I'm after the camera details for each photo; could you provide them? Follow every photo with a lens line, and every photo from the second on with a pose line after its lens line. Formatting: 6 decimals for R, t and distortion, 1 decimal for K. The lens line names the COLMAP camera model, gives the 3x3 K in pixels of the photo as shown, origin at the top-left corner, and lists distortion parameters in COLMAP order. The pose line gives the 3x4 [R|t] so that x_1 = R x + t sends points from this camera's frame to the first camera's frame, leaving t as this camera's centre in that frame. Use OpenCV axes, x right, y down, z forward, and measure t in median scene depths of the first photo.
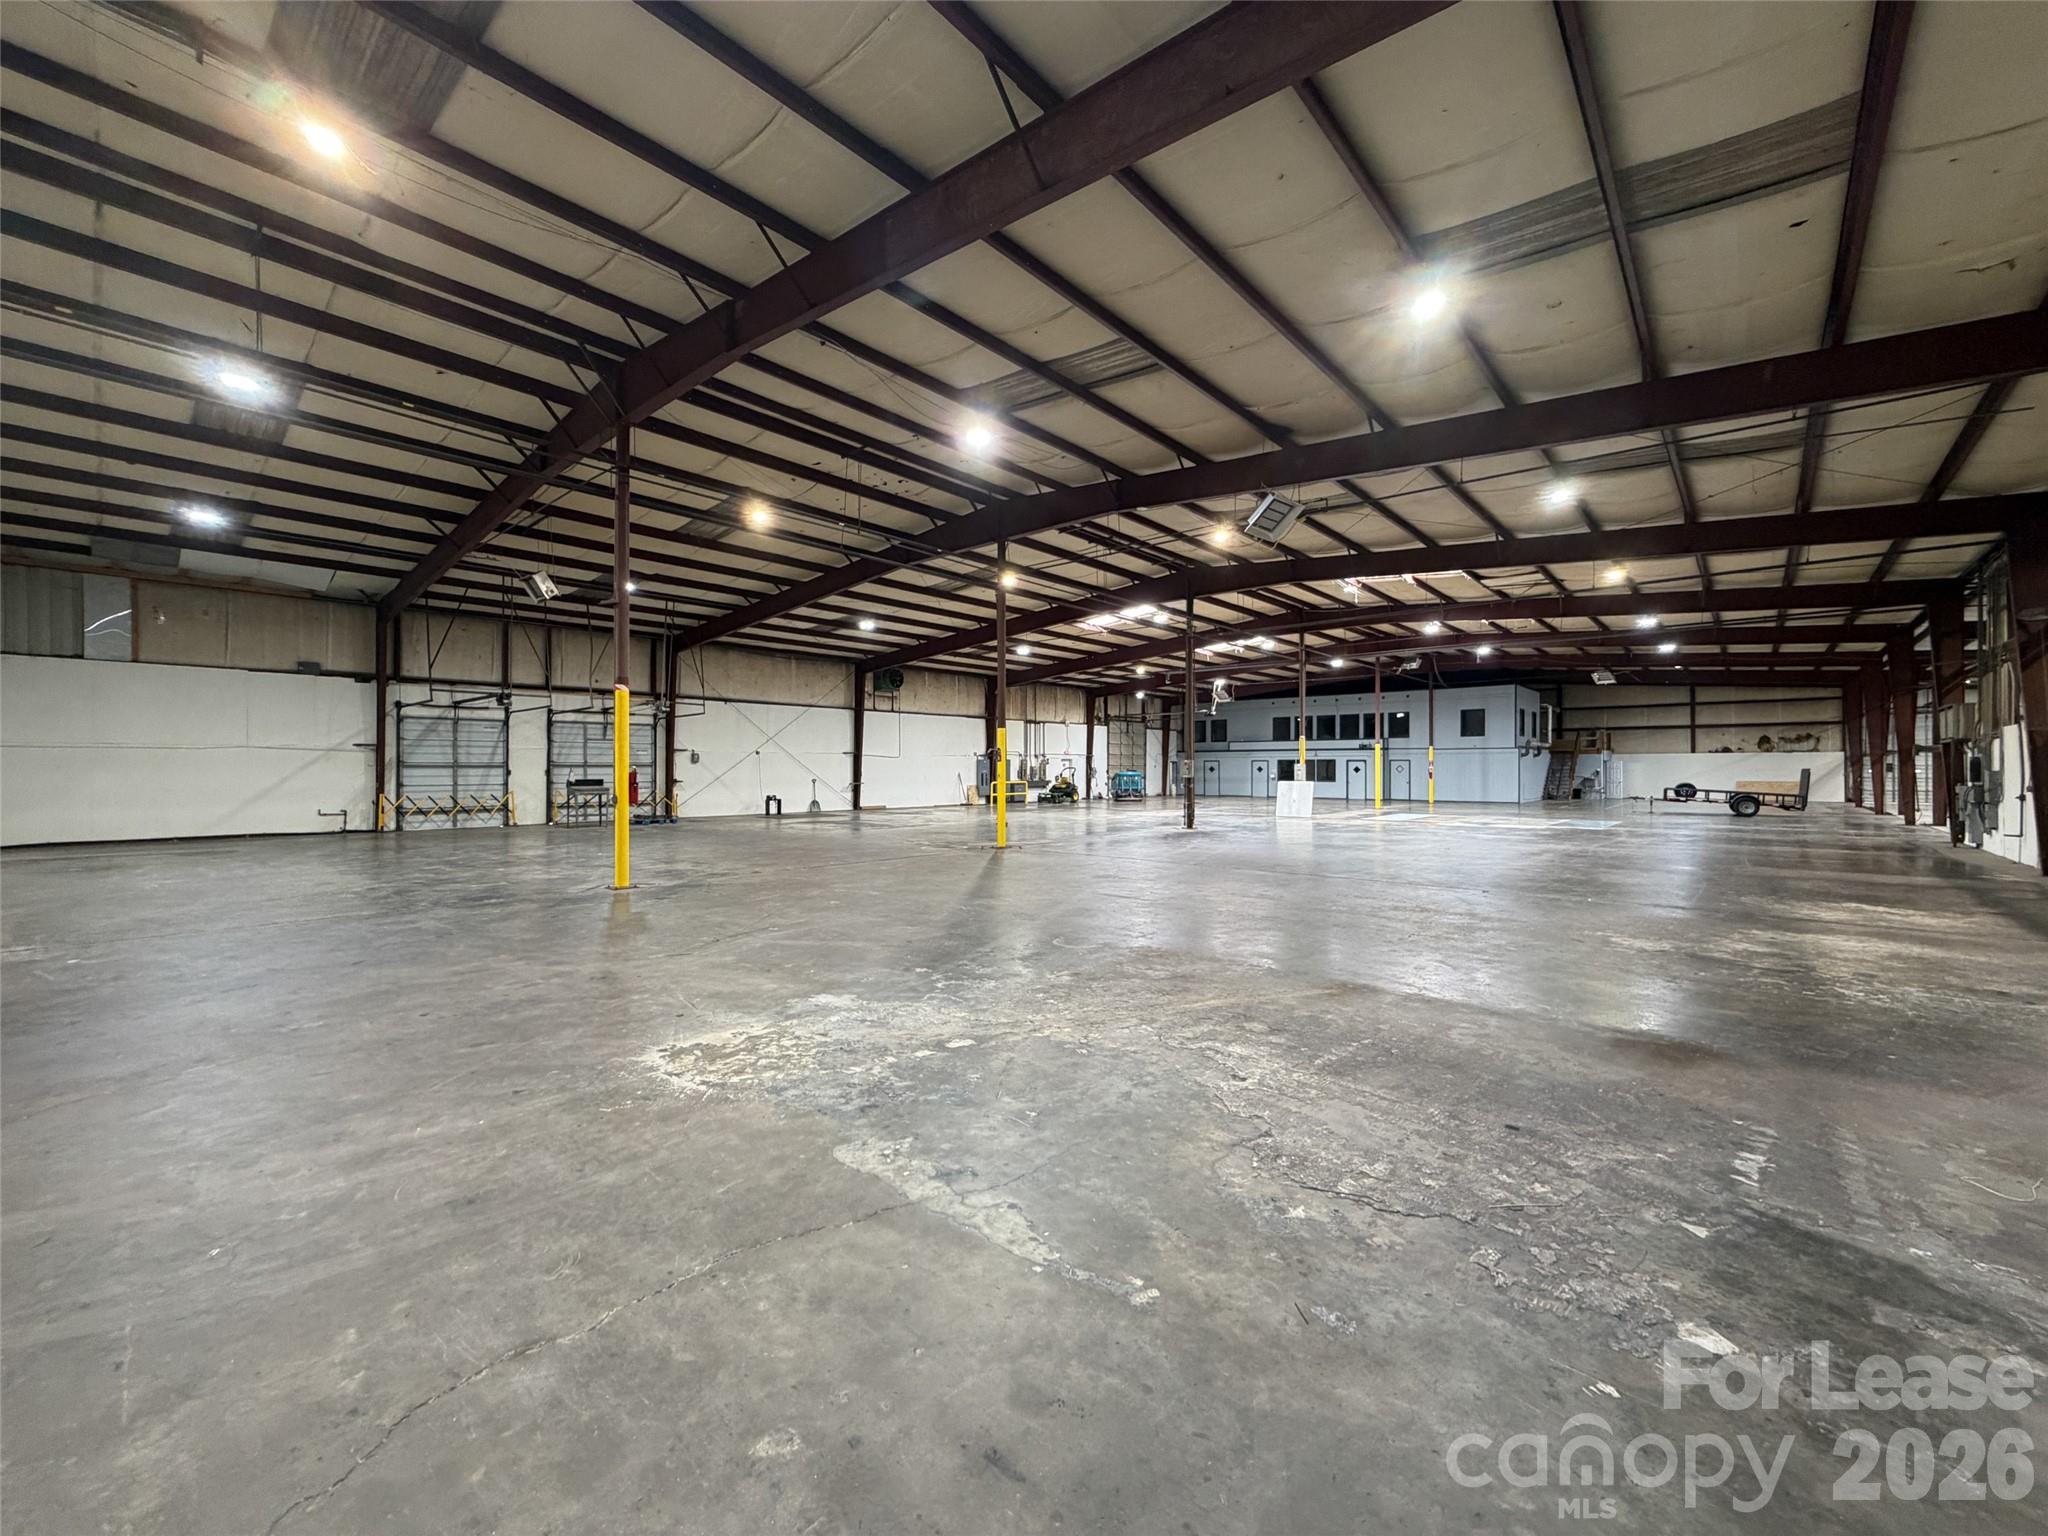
lens RADIAL K [[815.8, 0, 1017.8], [0, 815.8, 772.7], [0, 0, 1]] dist [0.000634, 0.000278]
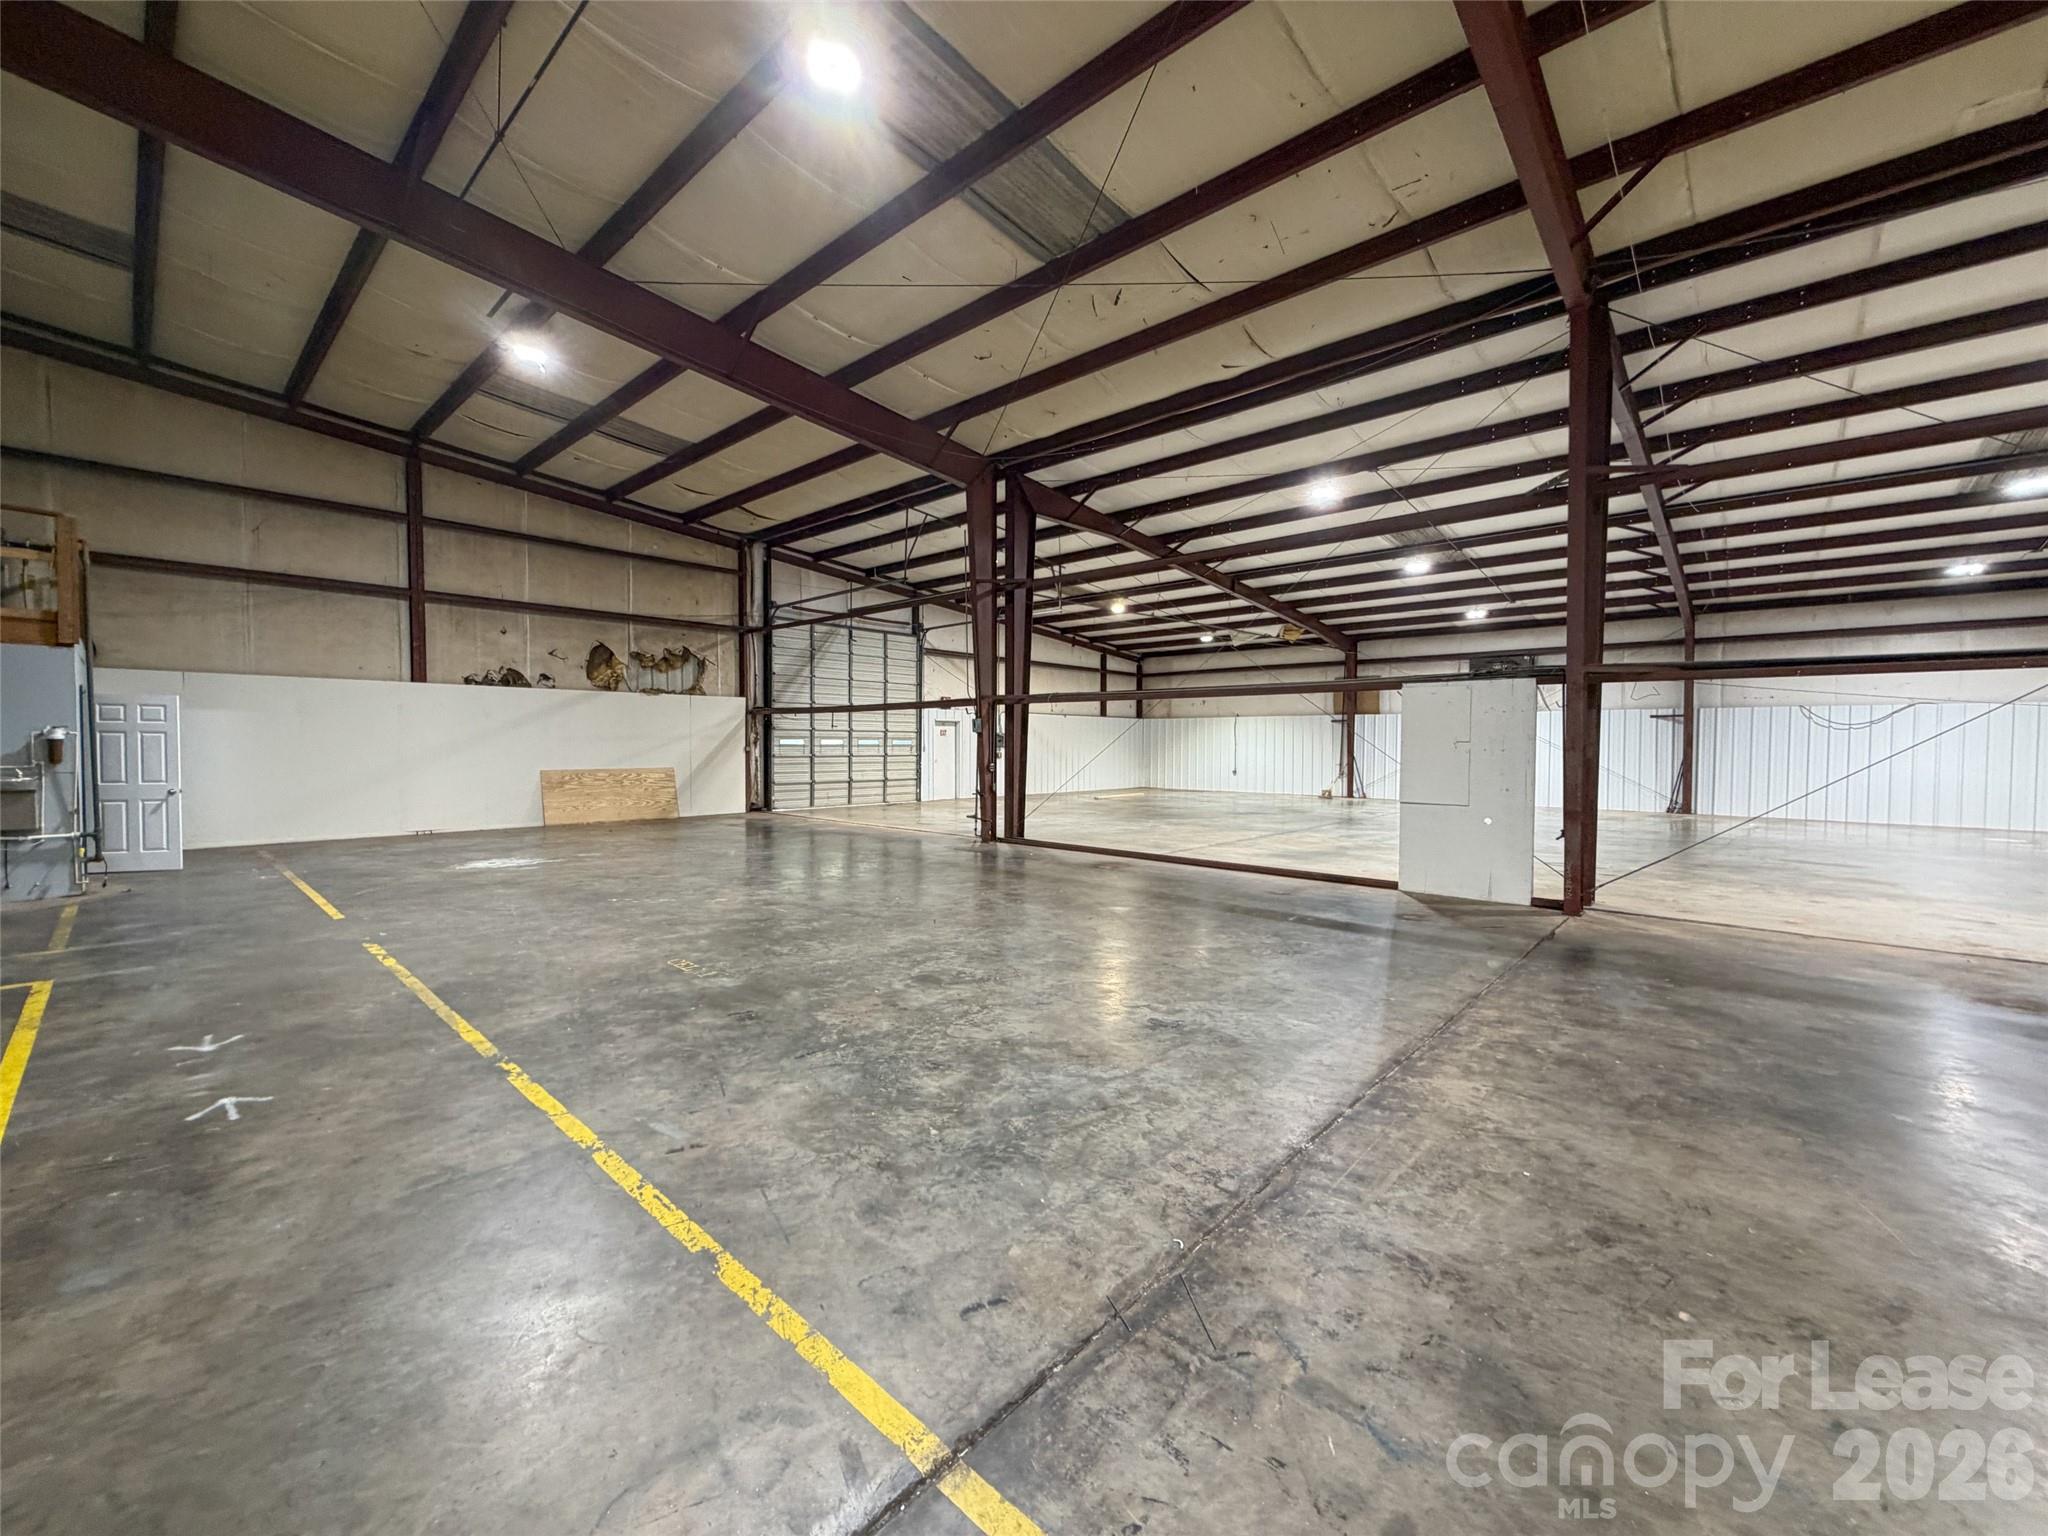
lens RADIAL K [[815.8, 0, 1018.6], [0, 815.8, 758.6], [0, 0, 1]] dist [0.000634, 0.000278]
pose [[0.006225, -0.021909, 0.999741, 0.586834], [-0.000840, 0.999759, 0.021914, -0.002726], [-0.999980, -0.000976, 0.006205, 0.866059]]
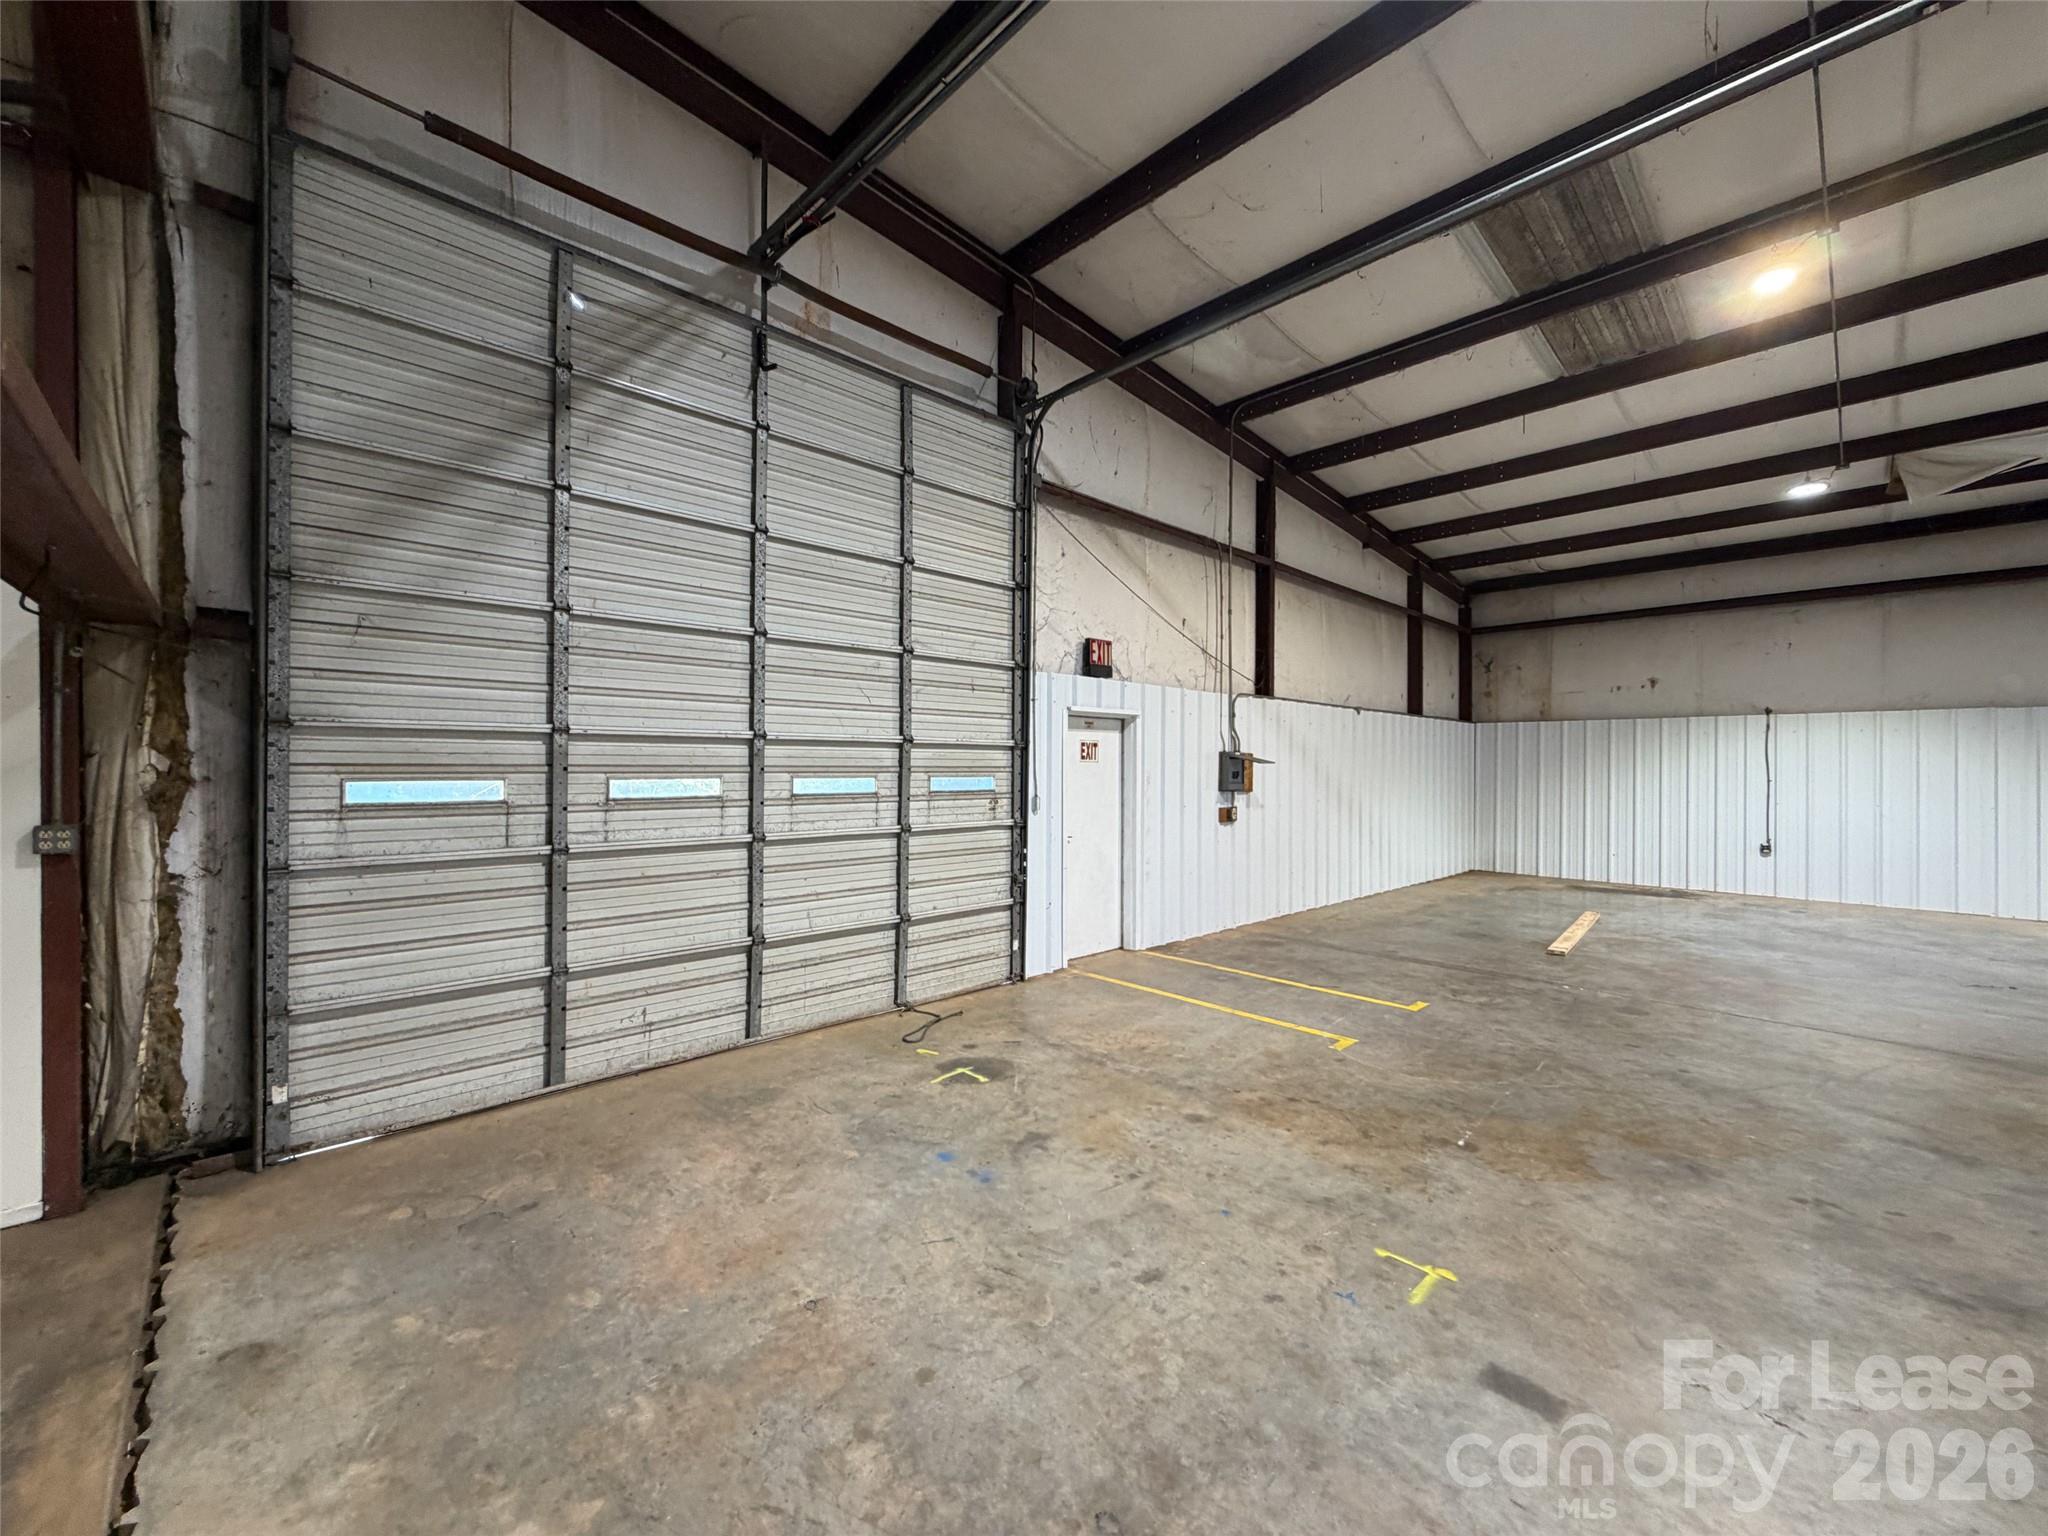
lens RADIAL K [[815.8, 0, 1016.8], [0, 815.8, 764.2], [0, 0, 1]] dist [0.000634, 0.000278]
pose [[0.079442, -0.003612, 0.996833, 0.962551], [-0.003263, 0.999987, 0.003883, -0.005700], [-0.996834, -0.003561, 0.079429, 0.922537]]
